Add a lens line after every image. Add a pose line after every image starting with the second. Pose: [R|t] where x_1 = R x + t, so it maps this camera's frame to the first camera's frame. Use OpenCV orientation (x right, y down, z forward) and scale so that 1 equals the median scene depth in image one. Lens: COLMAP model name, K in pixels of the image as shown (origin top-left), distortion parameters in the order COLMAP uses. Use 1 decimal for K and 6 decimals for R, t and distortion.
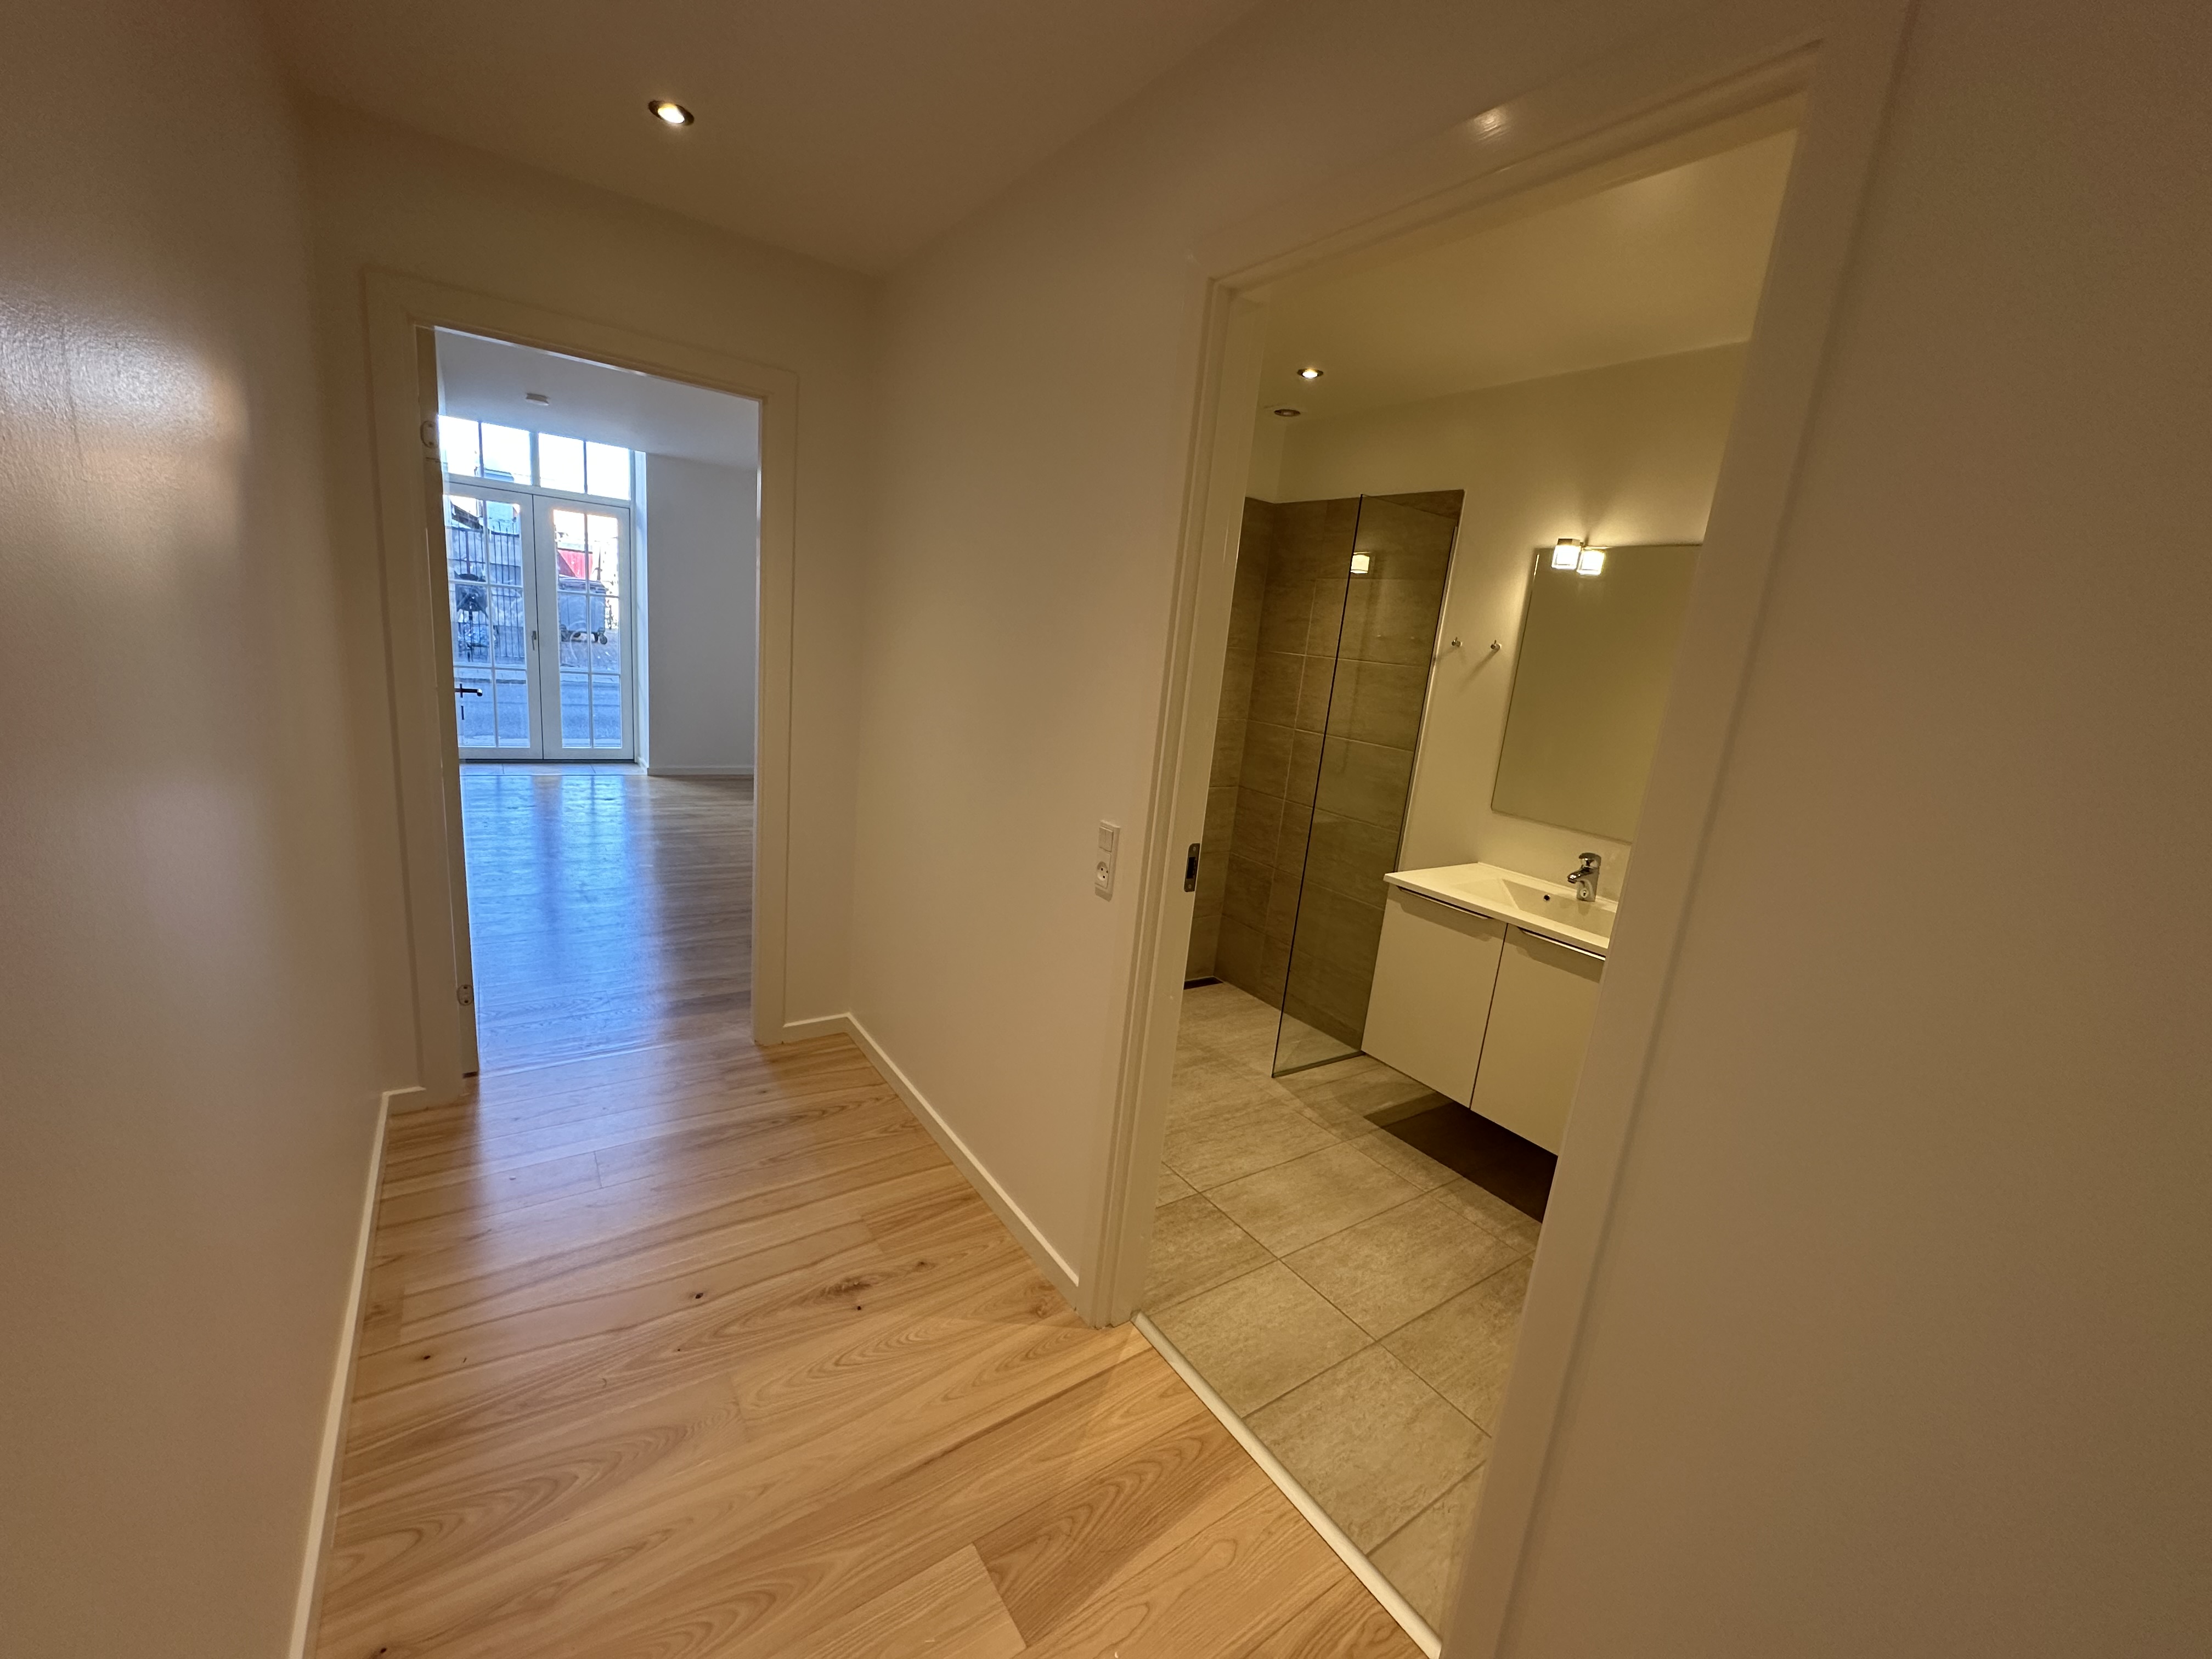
lens RADIAL K [[879.8, 0, 1105.1], [0, 879.8, 830.3], [0, 0, 1]] dist [0.000571, 0.000297]
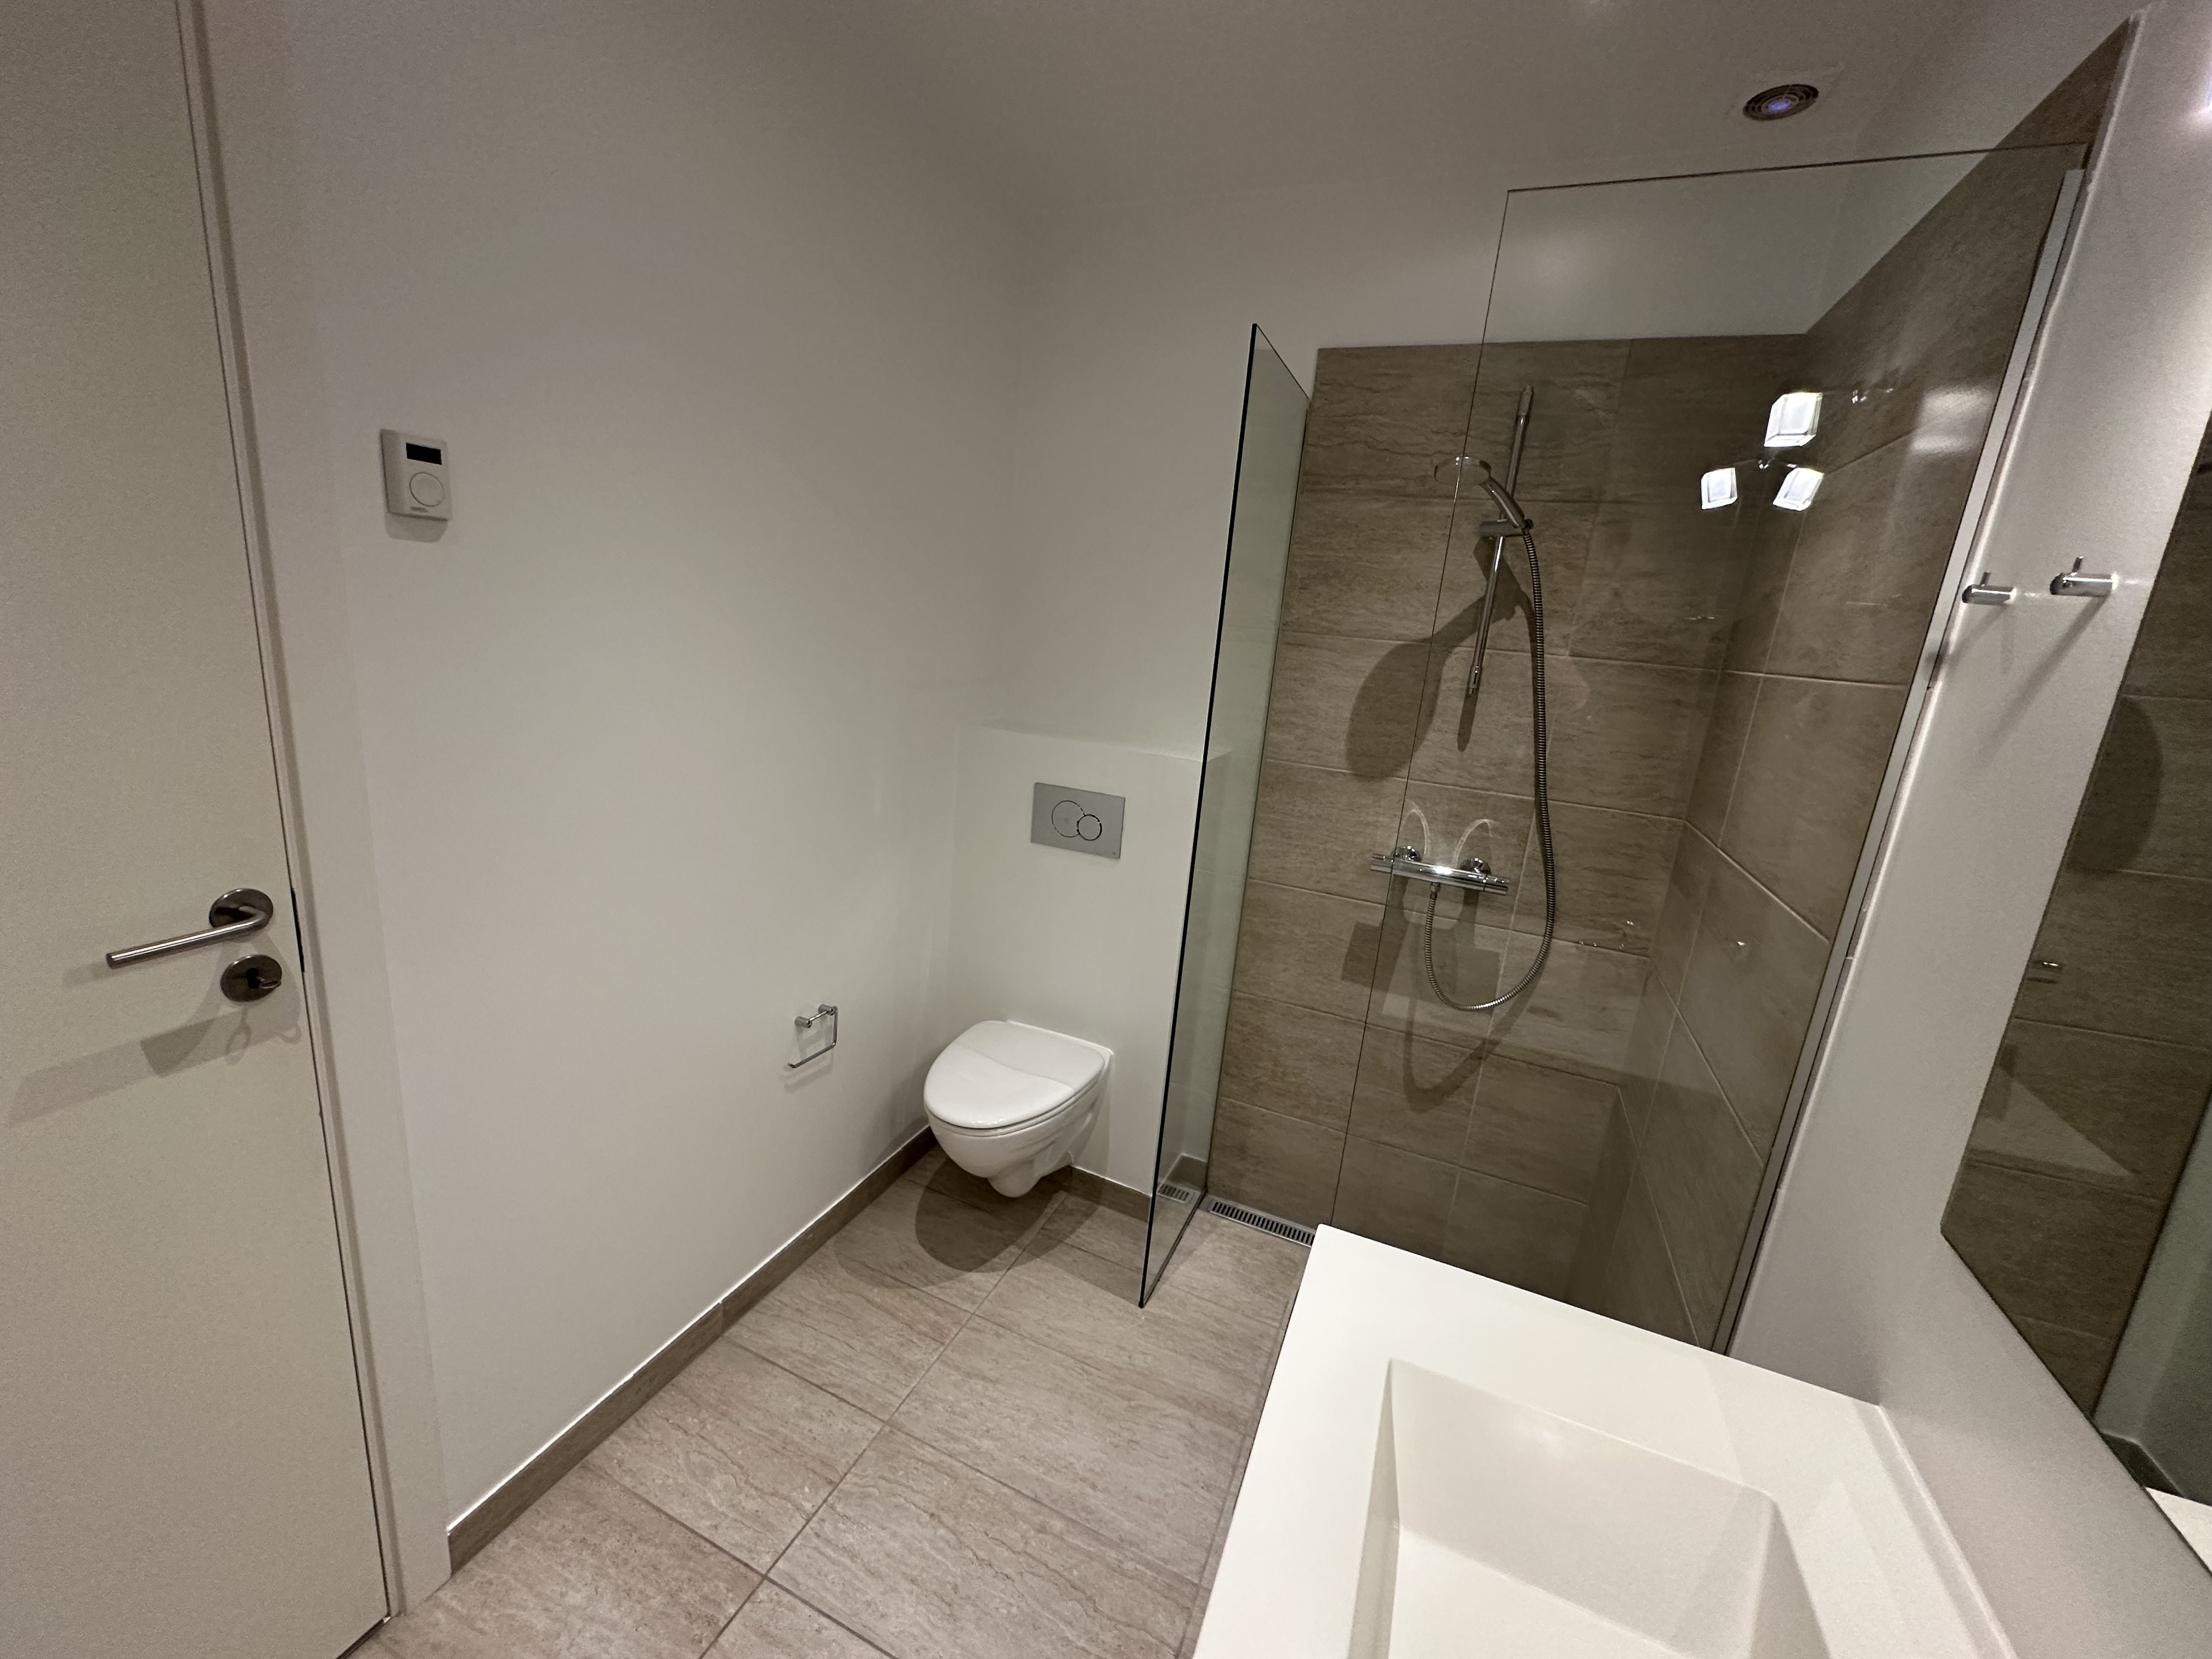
lens RADIAL K [[879.8, 0, 1105.1], [0, 879.8, 830.3], [0, 0, 1]] dist [0.000571, 0.000297]
pose [[0.537833, 0.150728, -0.829468, 0.487698], [-0.221172, 0.974652, 0.033701, -0.088489], [0.813523, 0.165329, 0.557536, 0.629098]]
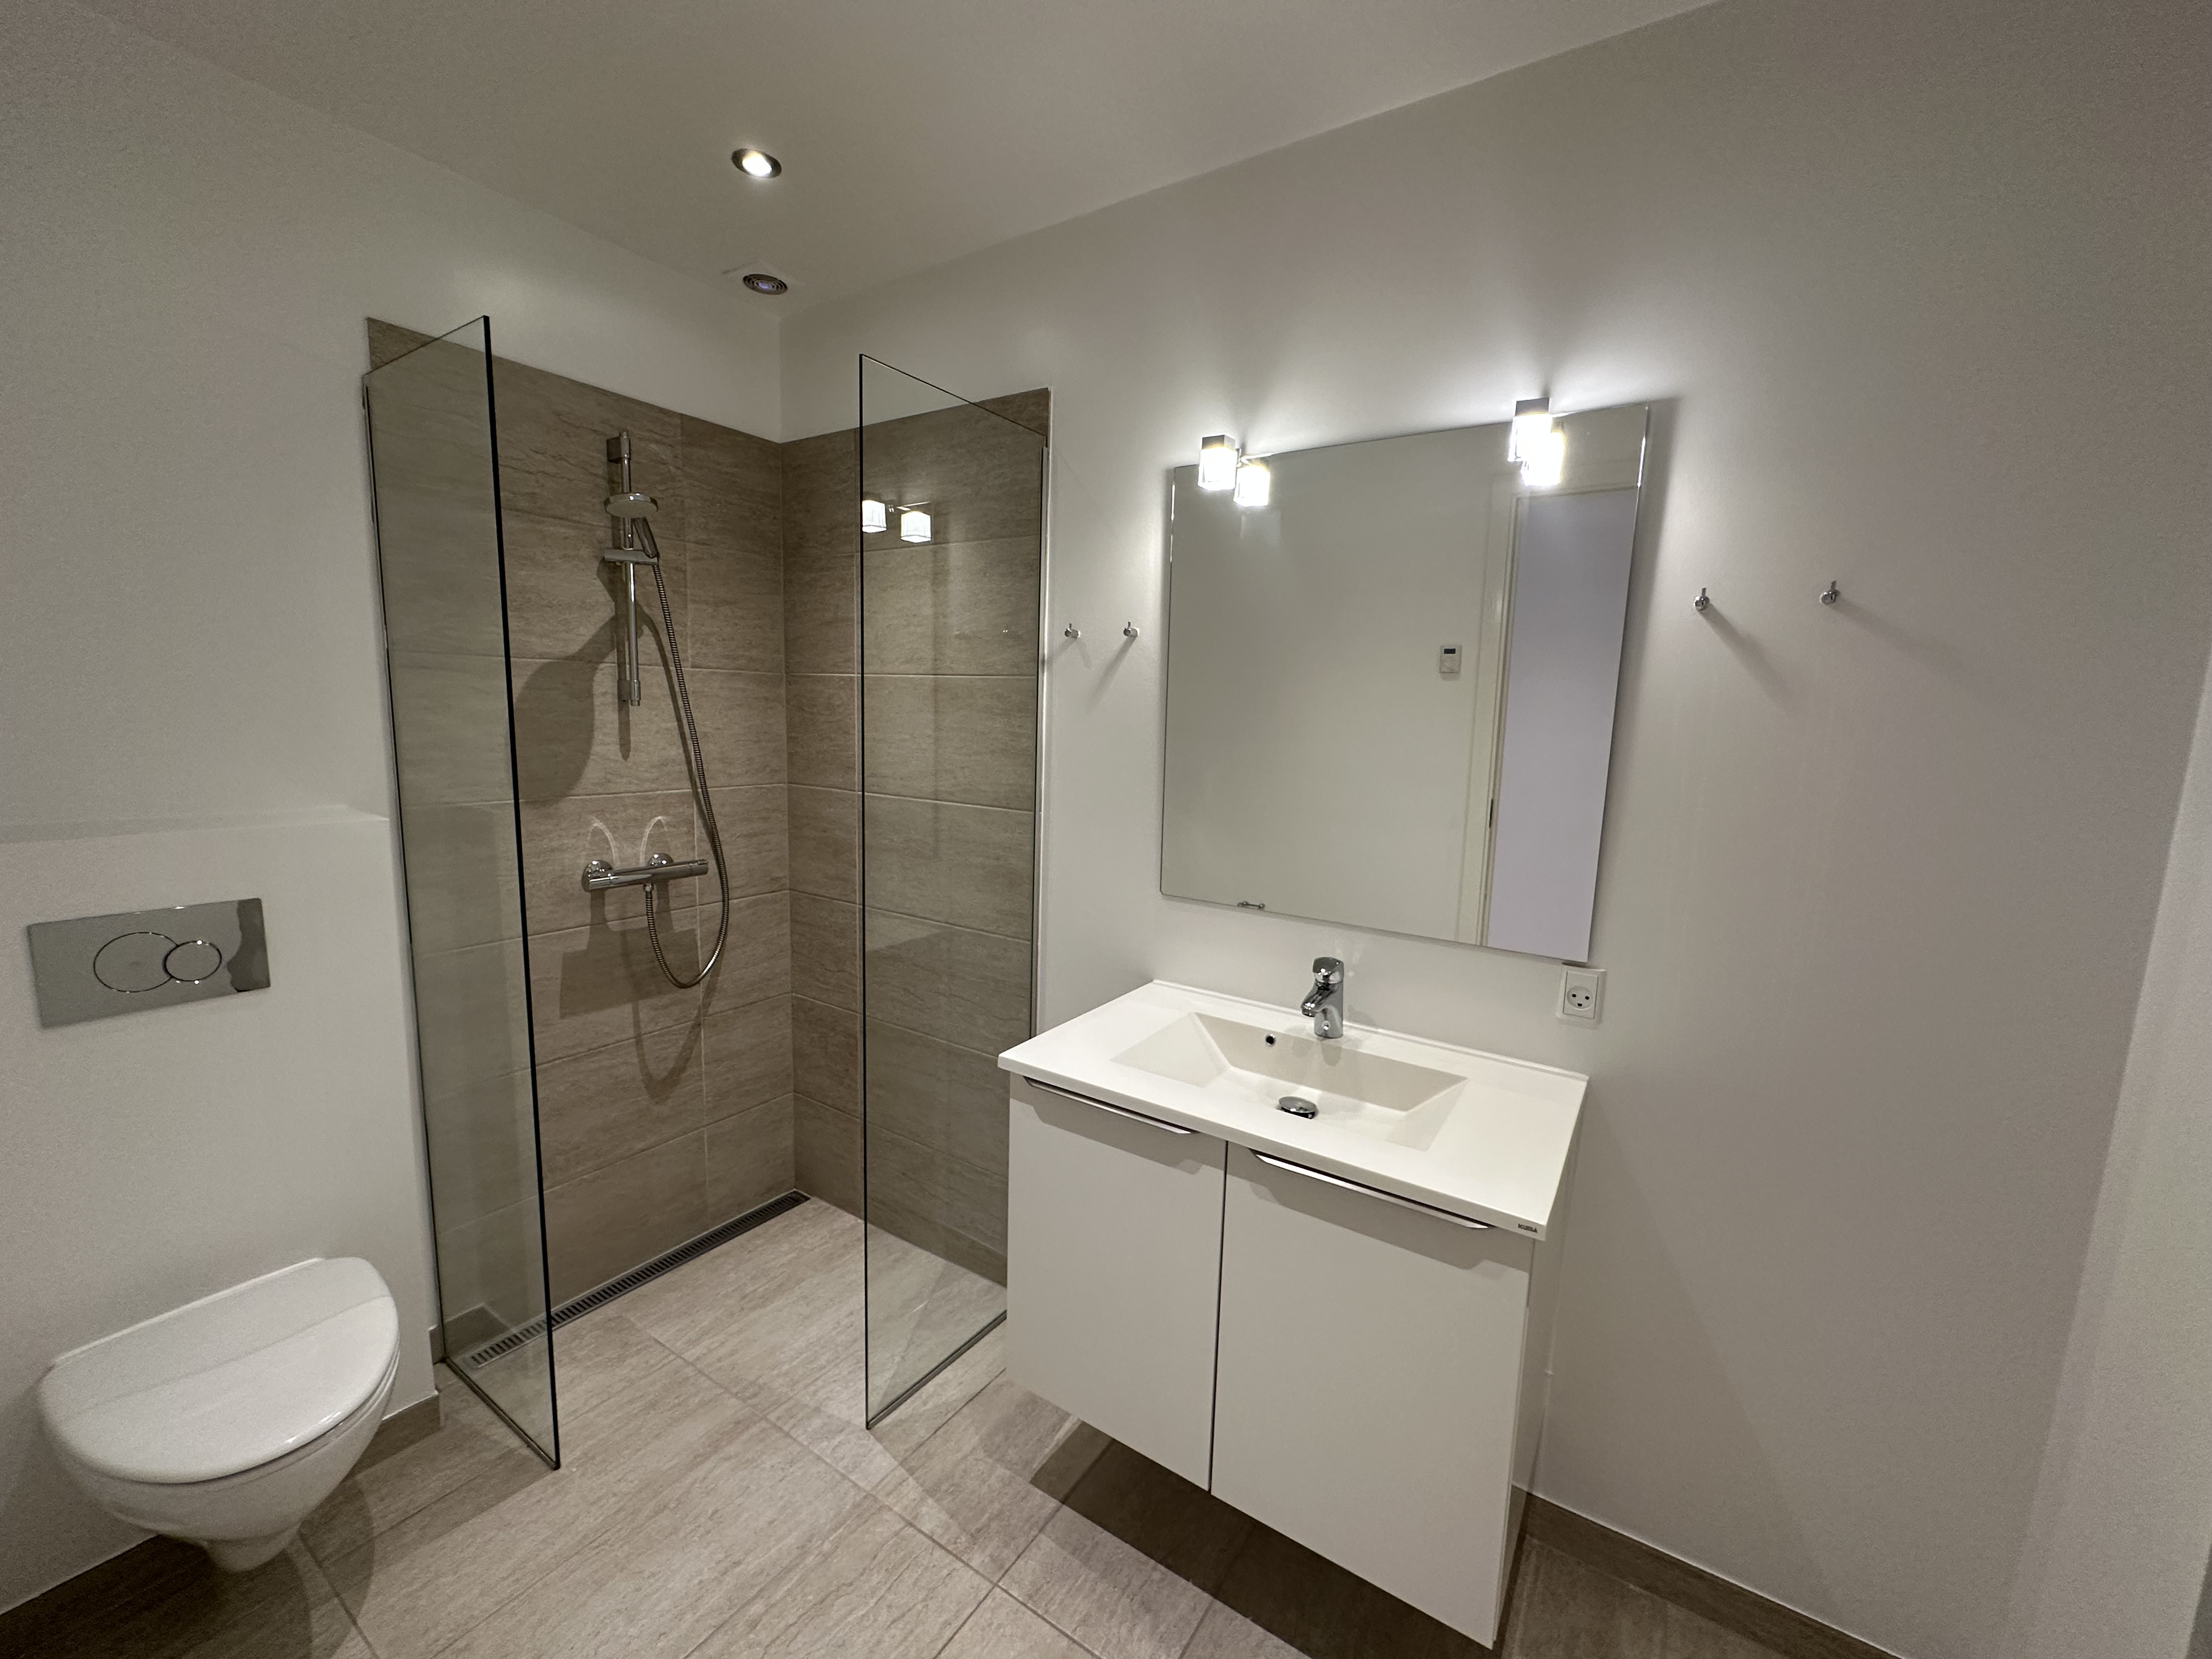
lens RADIAL K [[879.8, 0, 1105.1], [0, 879.8, 830.3], [0, 0, 1]] dist [0.000571, 0.000297]
pose [[0.926754, -0.117894, 0.356691, 0.182420], [0.139136, 0.989676, -0.034393, -0.050603], [-0.348954, 0.081503, 0.933589, 0.422061]]
